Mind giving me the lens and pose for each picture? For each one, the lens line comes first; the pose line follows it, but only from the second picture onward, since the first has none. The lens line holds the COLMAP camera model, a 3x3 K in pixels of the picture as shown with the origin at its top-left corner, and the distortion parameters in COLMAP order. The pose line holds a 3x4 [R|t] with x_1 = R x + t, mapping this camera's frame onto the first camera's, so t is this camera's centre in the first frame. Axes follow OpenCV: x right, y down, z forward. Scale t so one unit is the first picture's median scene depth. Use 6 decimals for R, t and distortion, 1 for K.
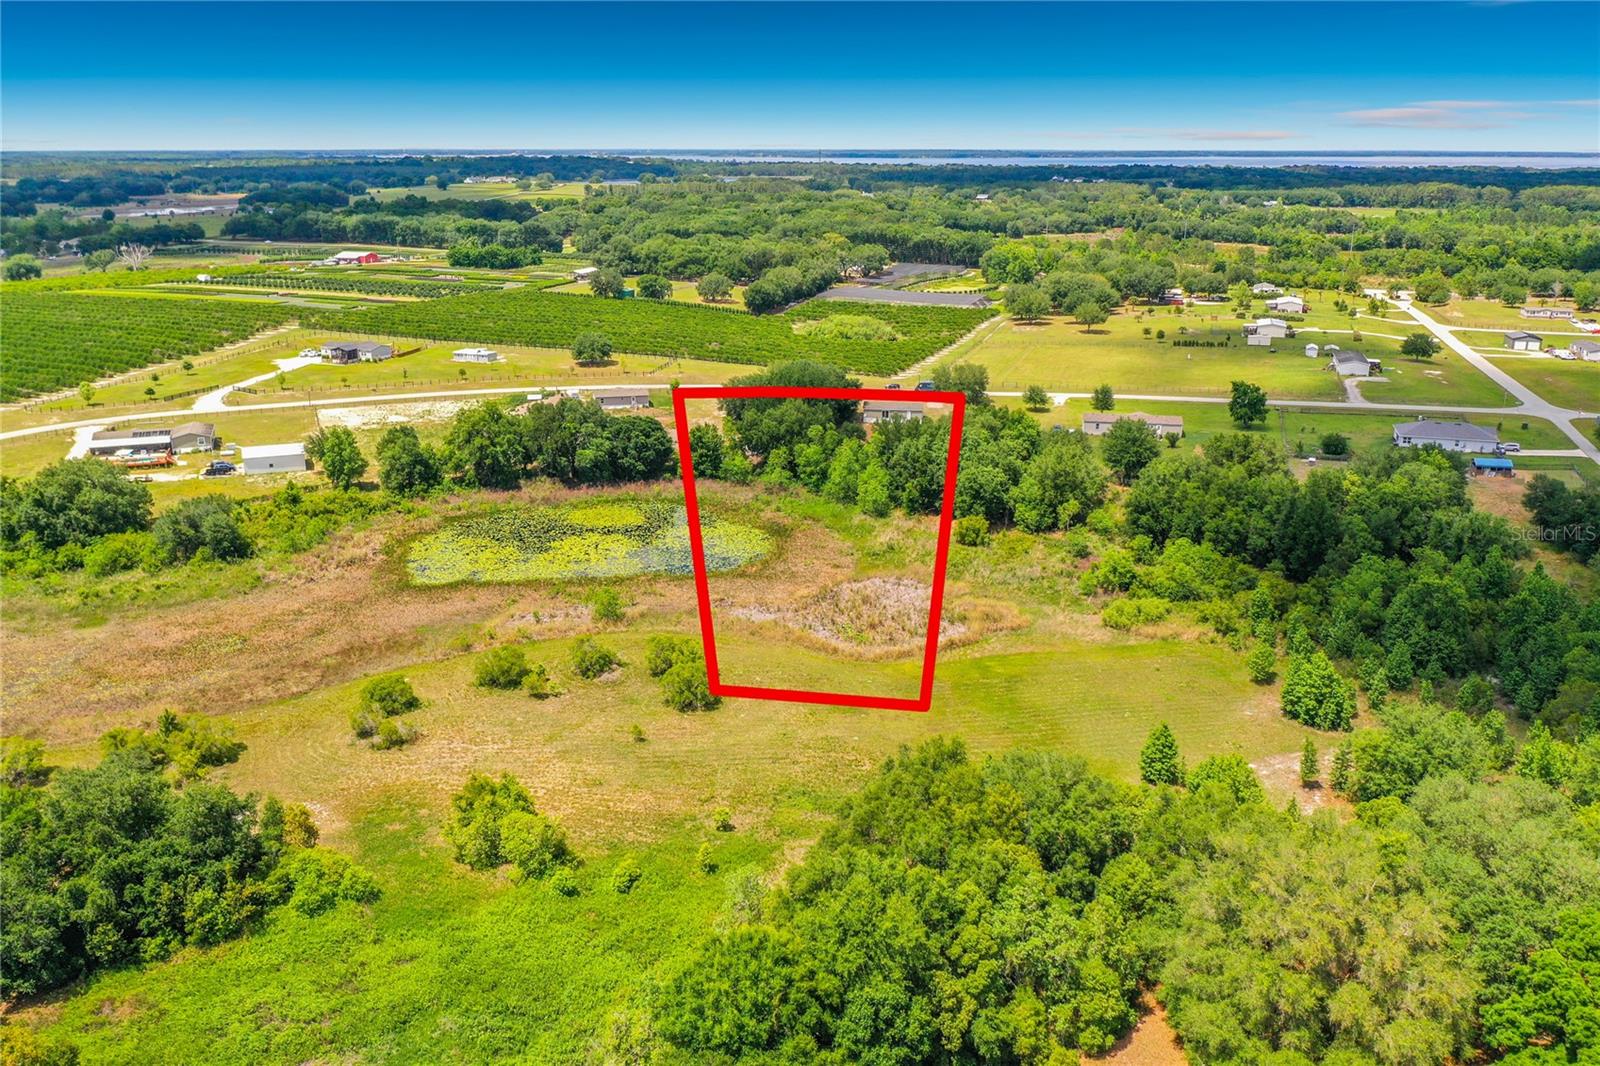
lens RADIAL K [[1300.5, 0, 794.9], [0, 1300.5, 453.9], [0, 0, 1]] dist [0.007438, 0.003348]
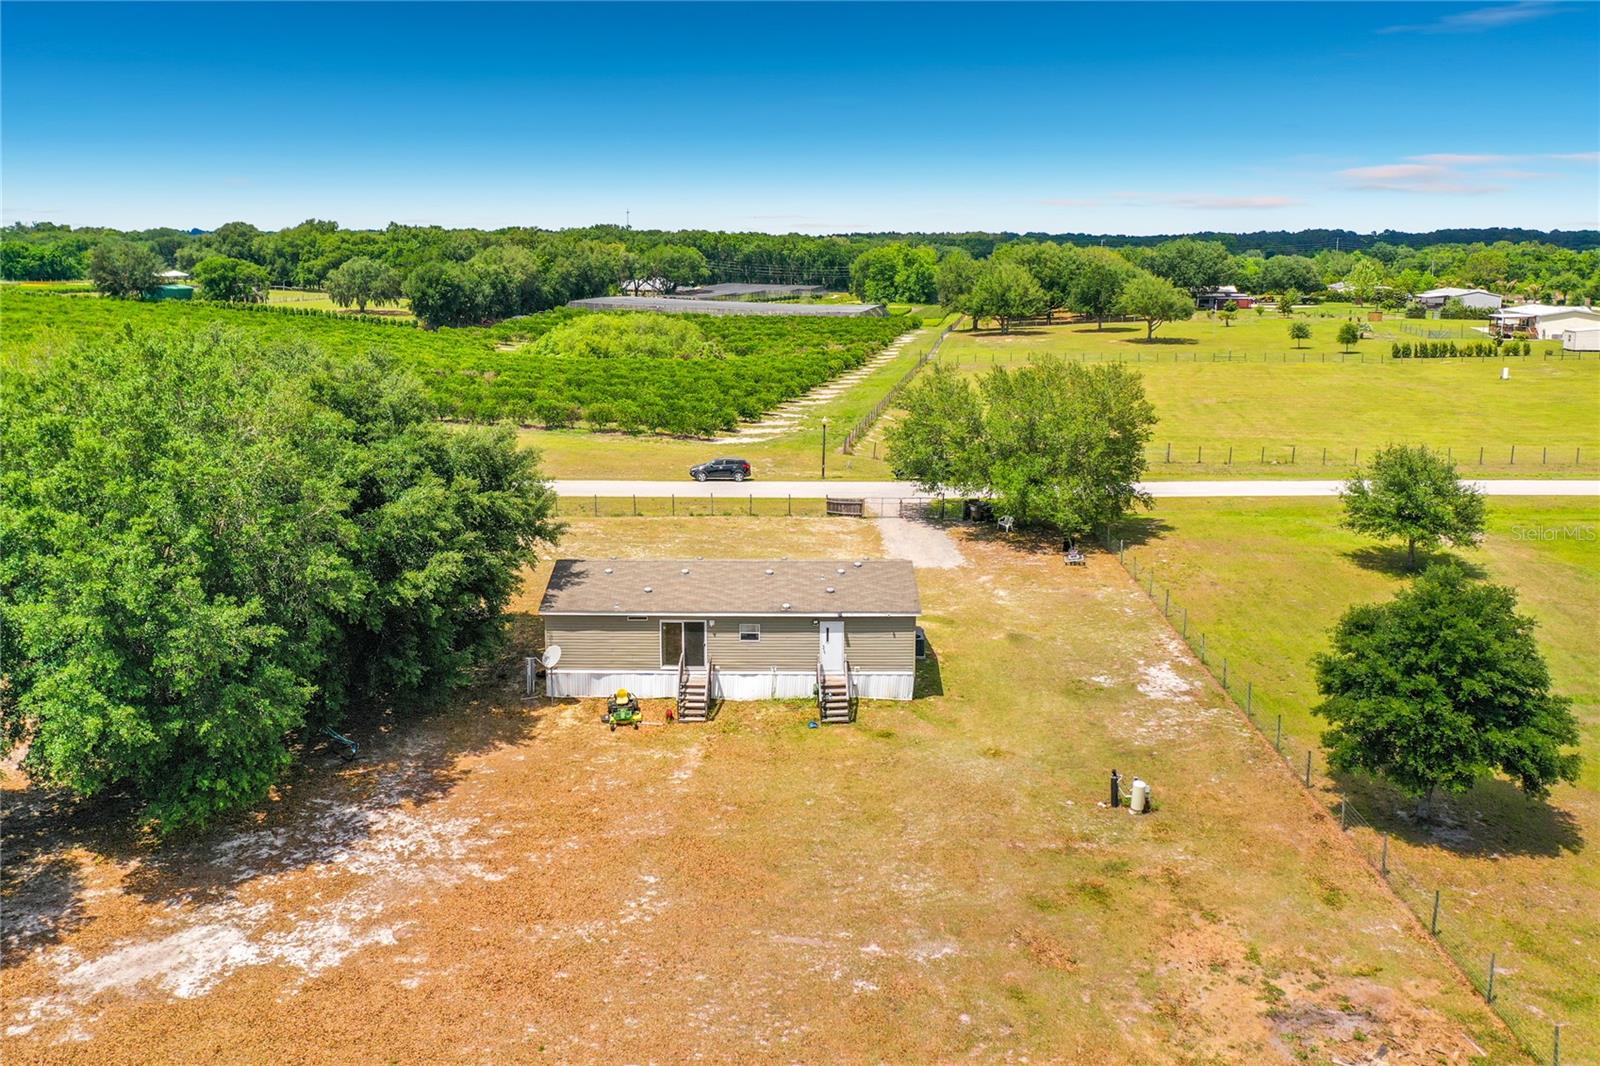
lens RADIAL K [[1300.5, 0, 794.9], [0, 1300.5, 453.9], [0, 0, 1]] dist [0.007438, 0.003348]
pose [[0.990532, -0.020193, 0.135788, 0.033394], [0.029236, 0.997461, -0.064935, -0.023036], [-0.134132, 0.068290, 0.988608, 0.457331]]
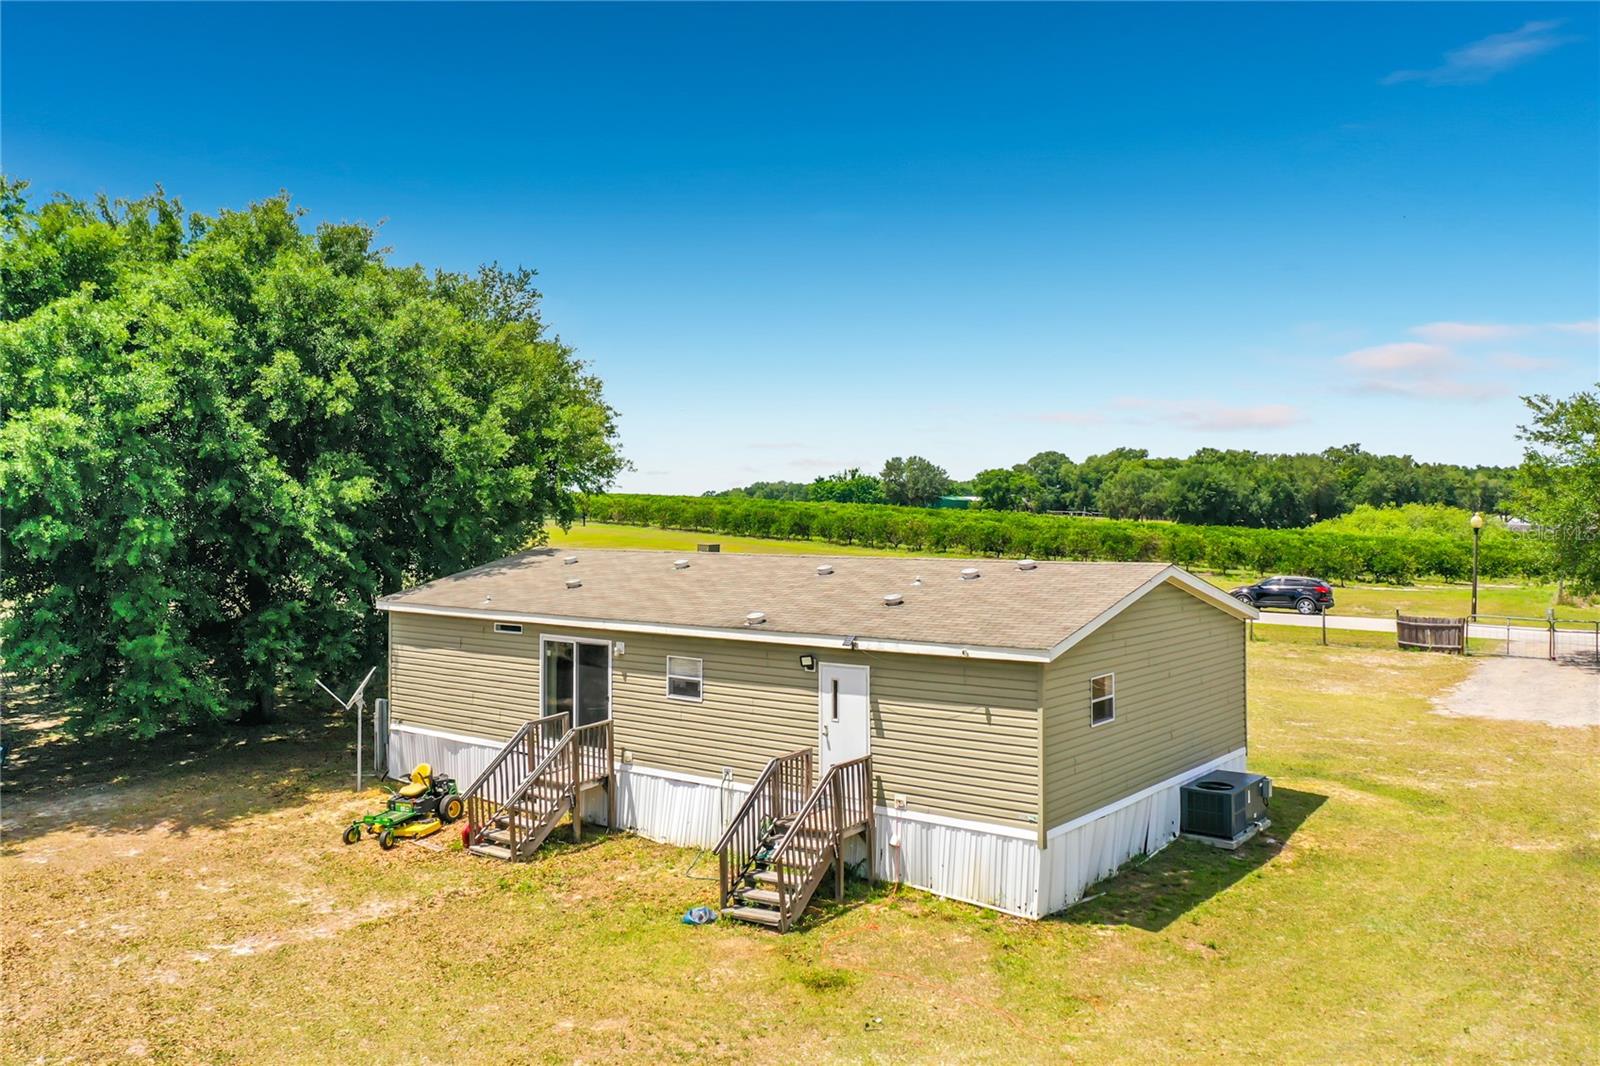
lens RADIAL K [[1300.5, 0, 794.9], [0, 1300.5, 453.9], [0, 0, 1]] dist [0.007438, 0.003348]
pose [[0.867067, -0.022979, -0.497661, 0.061990], [-0.112519, 0.964091, -0.240557, -0.014765], [0.485319, 0.264575, 0.833346, 0.511650]]
